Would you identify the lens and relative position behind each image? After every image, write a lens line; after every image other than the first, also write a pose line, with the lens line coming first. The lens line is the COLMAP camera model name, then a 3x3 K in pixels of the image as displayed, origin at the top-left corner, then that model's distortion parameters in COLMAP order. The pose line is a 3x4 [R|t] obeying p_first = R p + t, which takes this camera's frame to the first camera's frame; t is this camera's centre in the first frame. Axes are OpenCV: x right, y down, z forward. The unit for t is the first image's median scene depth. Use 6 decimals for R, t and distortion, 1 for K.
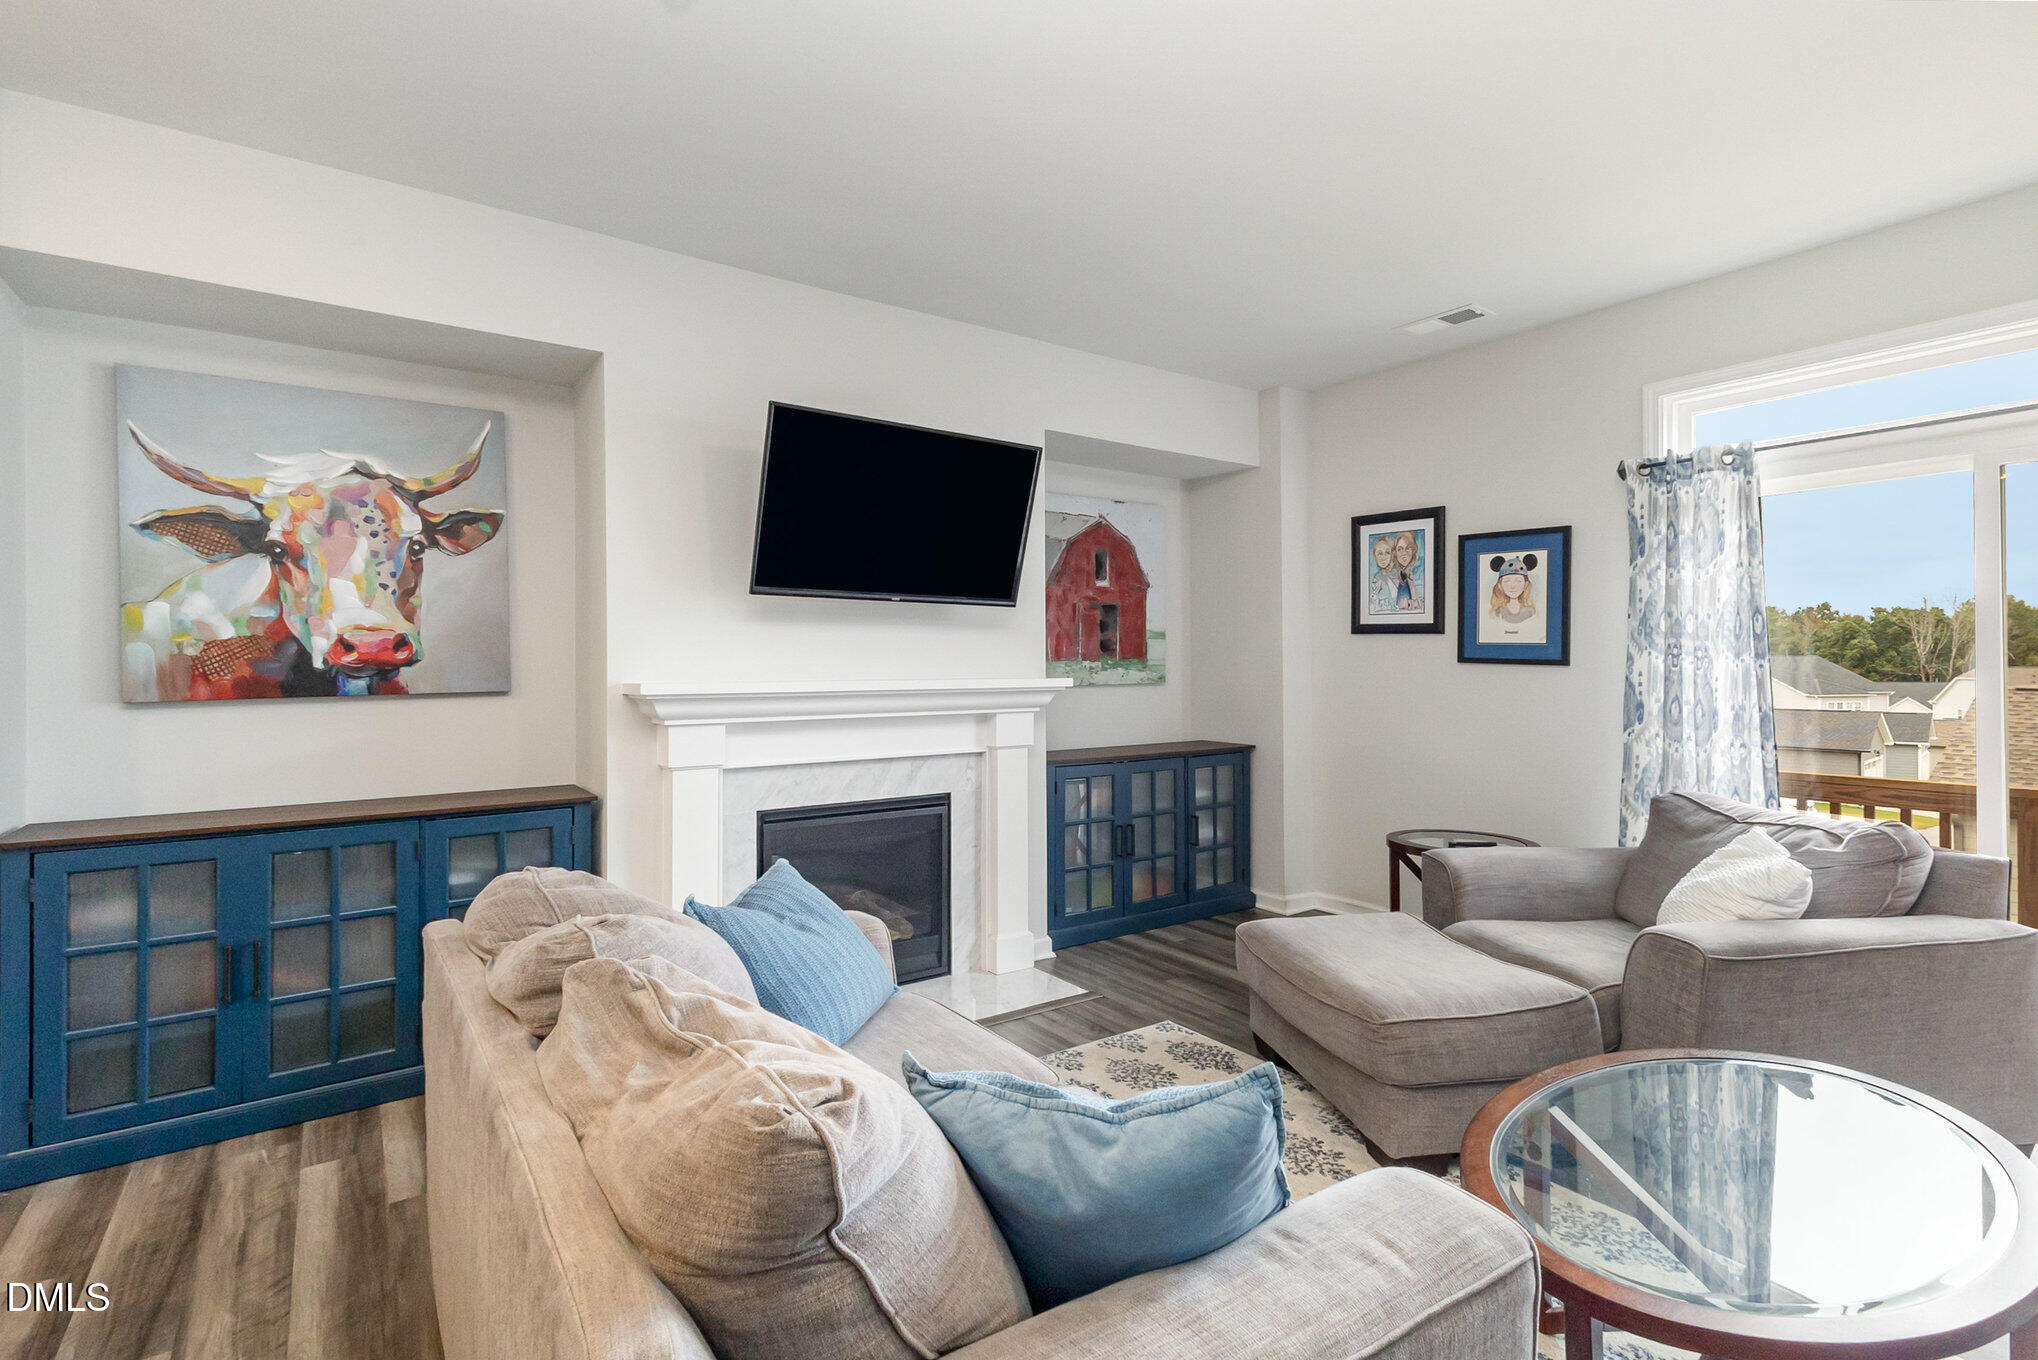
lens RADIAL K [[935.5, 0, 1021.5], [0, 935.5, 662.9], [0, 0, 1]] dist [0.037755, -0.012356]
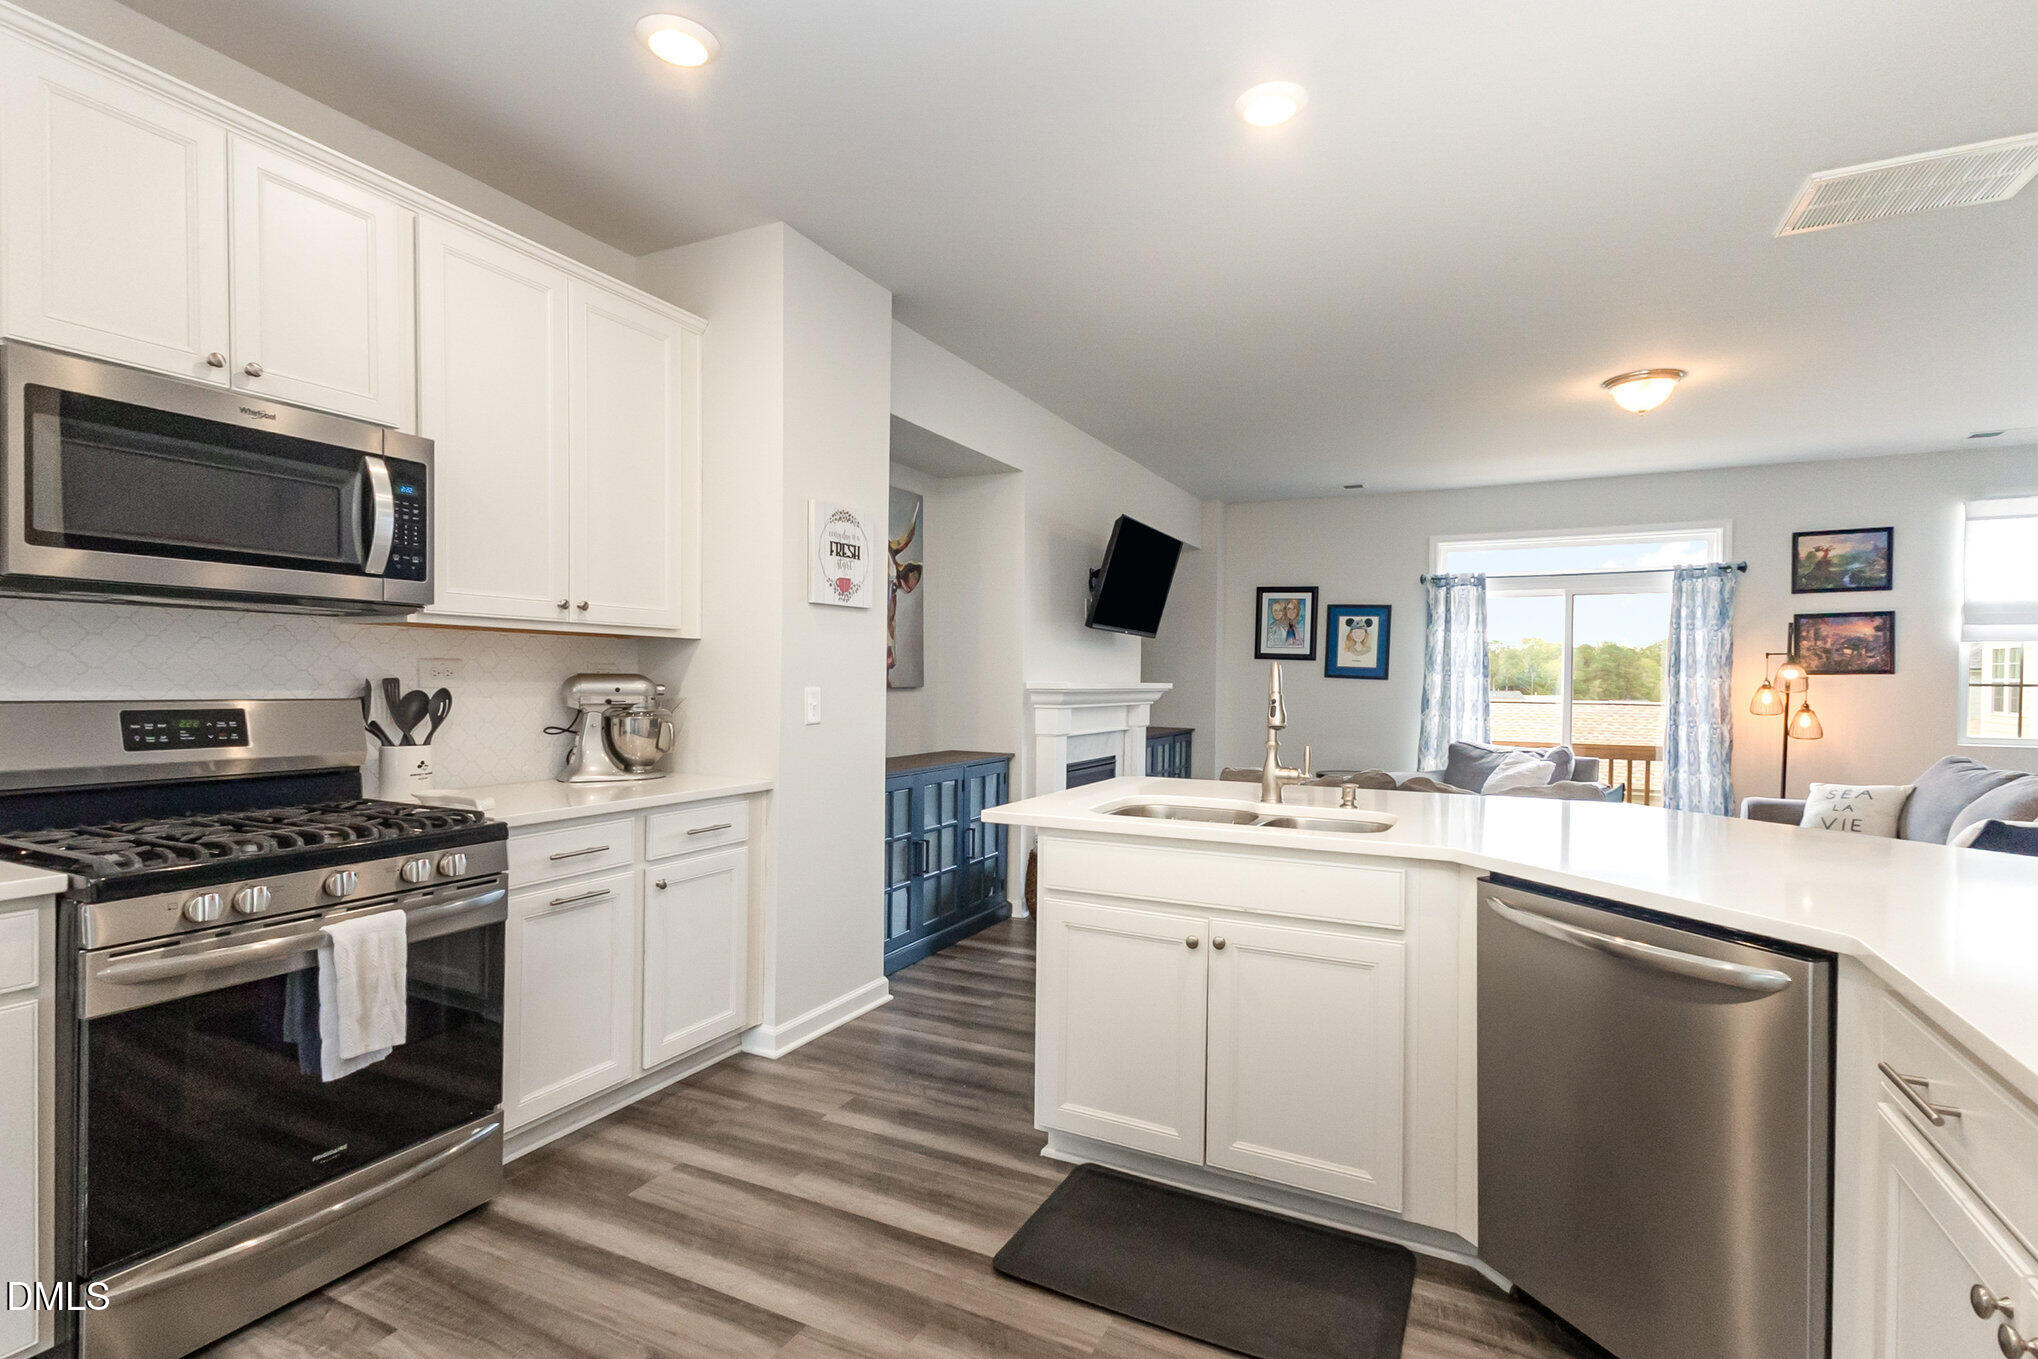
lens RADIAL K [[961.2, 0, 1020.5], [0, 961.2, 685.1], [0, 0, 1]] dist [0.037810, 0.000133]
pose [[0.879227, 0.011329, 0.476268, -1.046584], [-0.016007, 0.999855, 0.005768, 0.015121], [-0.476133, -0.012695, 0.879281, -0.355951]]
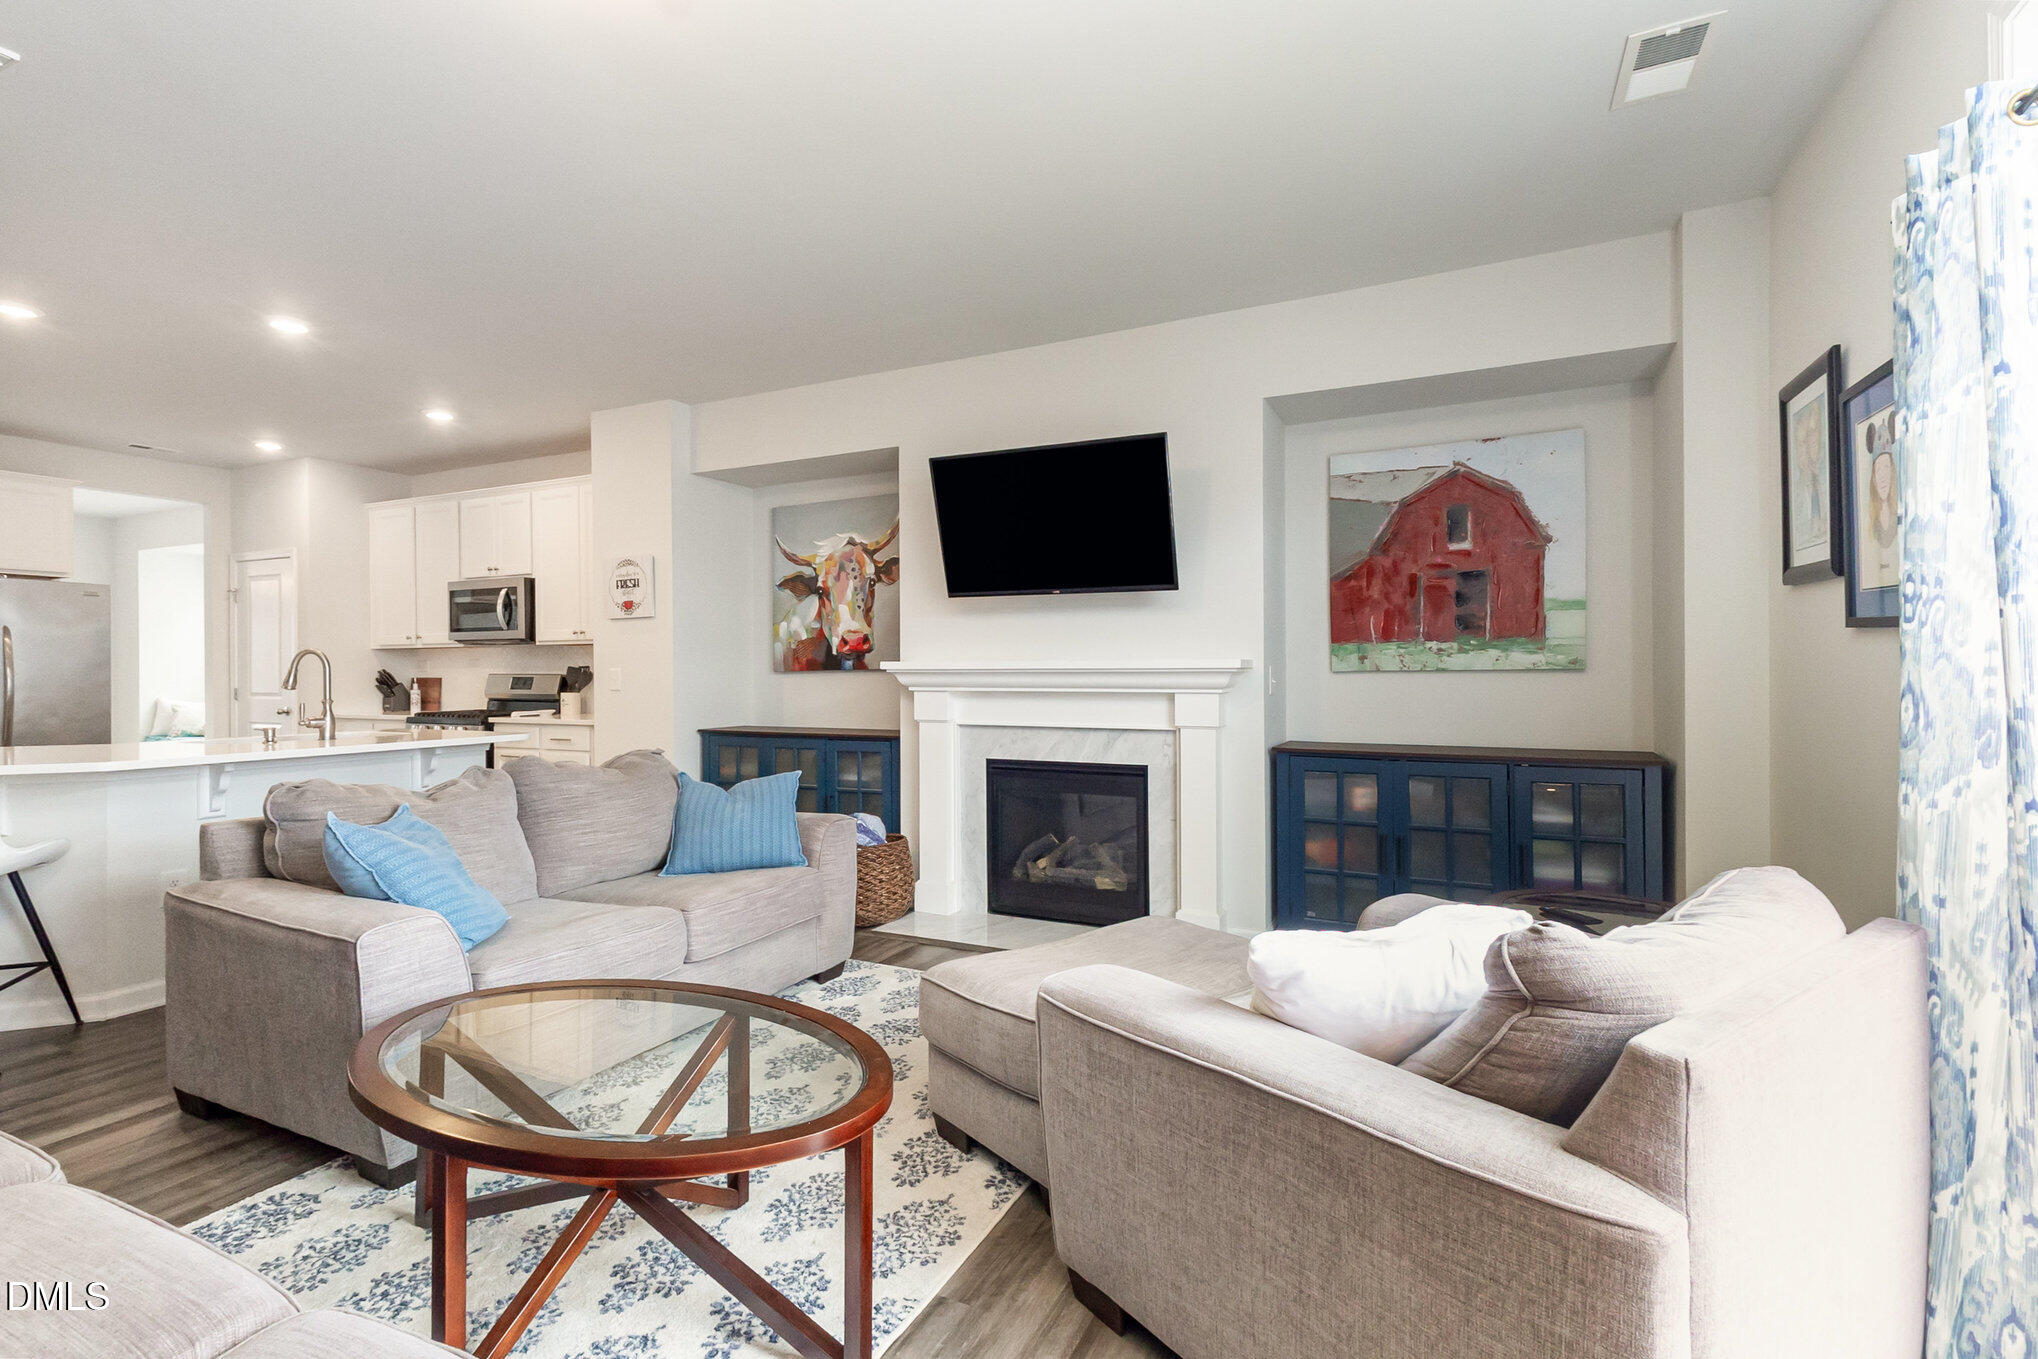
lens RADIAL K [[935.5, 0, 1021.5], [0, 935.5, 662.4], [0, 0, 1]] dist [0.037755, -0.012356]
pose [[0.493751, -0.003508, -0.869596, 0.846123], [0.006239, 0.999980, -0.000491, 0.020355], [0.869581, -0.005183, 0.493763, 0.361645]]
